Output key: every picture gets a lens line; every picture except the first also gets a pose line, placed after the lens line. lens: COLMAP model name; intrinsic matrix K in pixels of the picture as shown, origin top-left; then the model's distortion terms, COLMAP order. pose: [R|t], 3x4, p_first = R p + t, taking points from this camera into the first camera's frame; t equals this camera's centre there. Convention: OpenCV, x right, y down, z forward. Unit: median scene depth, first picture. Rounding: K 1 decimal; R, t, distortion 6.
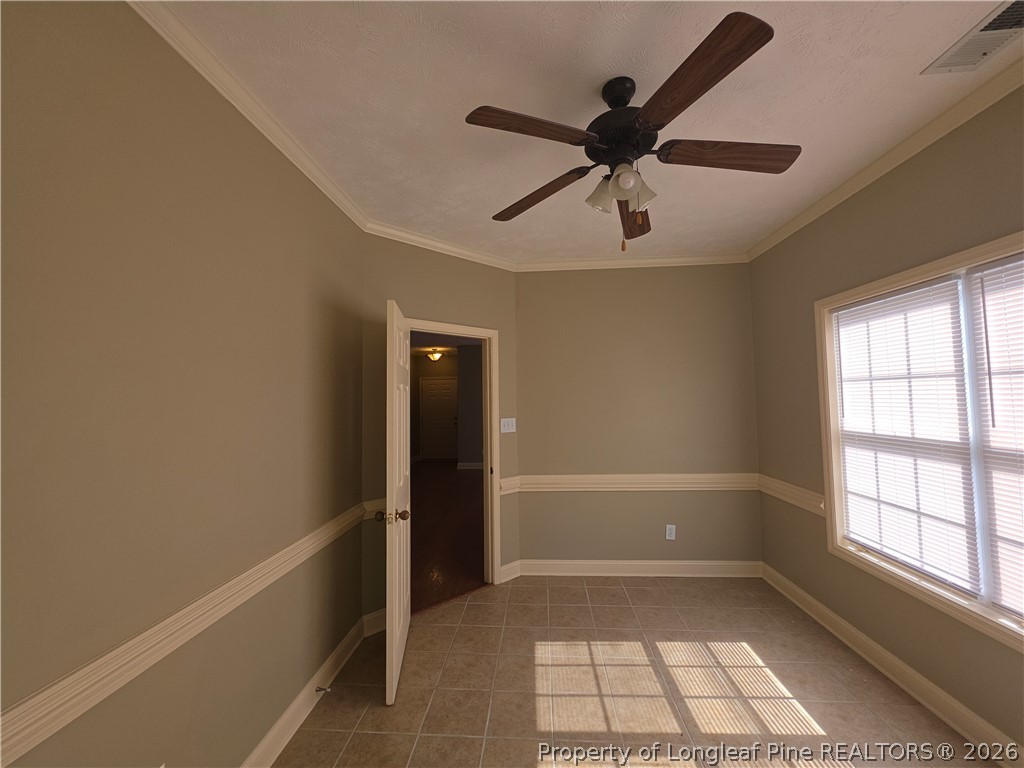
lens RADIAL K [[412.2, 0, 511.0], [0, 412.2, 382.6], [0, 0, 1]] dist [0.002274, 0.000256]
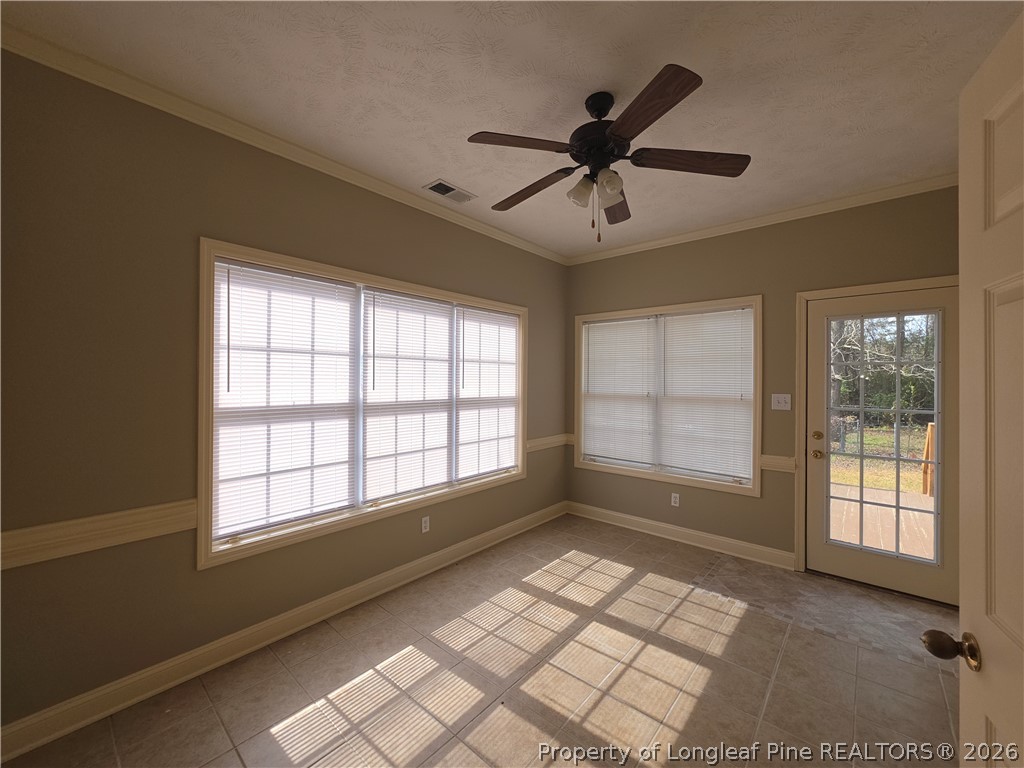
lens RADIAL K [[412.2, 0, 512.6], [0, 412.2, 372.7], [0, 0, 1]] dist [0.002274, 0.000256]
pose [[-0.800750, -0.003011, 0.598991, -0.172505], [-0.035216, 0.998494, -0.042058, 0.068901], [-0.597962, -0.054772, -0.799651, 1.514029]]
